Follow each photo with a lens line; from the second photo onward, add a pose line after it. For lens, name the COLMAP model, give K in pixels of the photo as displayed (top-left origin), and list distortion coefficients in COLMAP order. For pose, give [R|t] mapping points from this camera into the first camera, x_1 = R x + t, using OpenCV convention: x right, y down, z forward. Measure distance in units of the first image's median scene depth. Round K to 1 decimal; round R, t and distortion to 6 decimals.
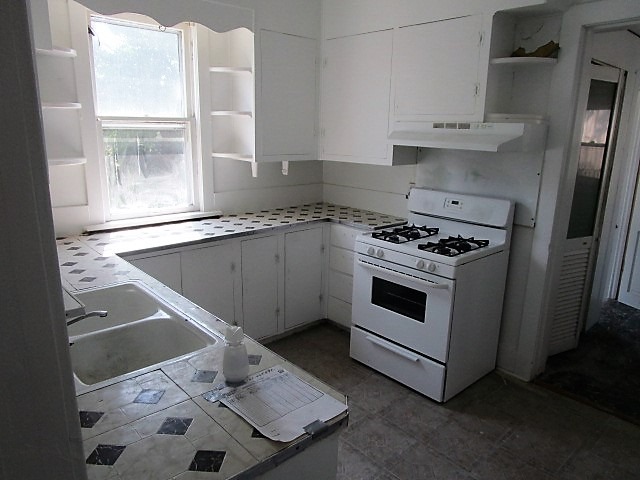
lens RADIAL K [[455.3, 0, 316.7], [0, 455.3, 243.5], [0, 0, 1]] dist [-0.024996, 0.001725]
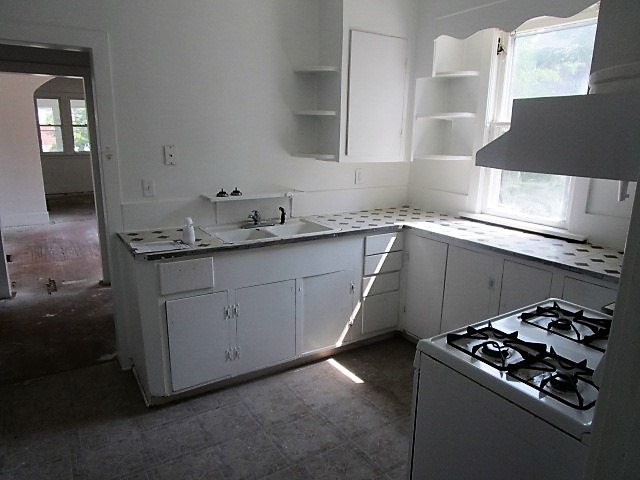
lens RADIAL K [[455.3, 0, 316.7], [0, 455.3, 243.5], [0, 0, 1]] dist [-0.024996, 0.001725]
pose [[-0.201257, 0.209634, -0.956843, 0.708159], [-0.259431, 0.930540, 0.258439, -0.158902], [0.944559, 0.300248, -0.132892, 0.742114]]
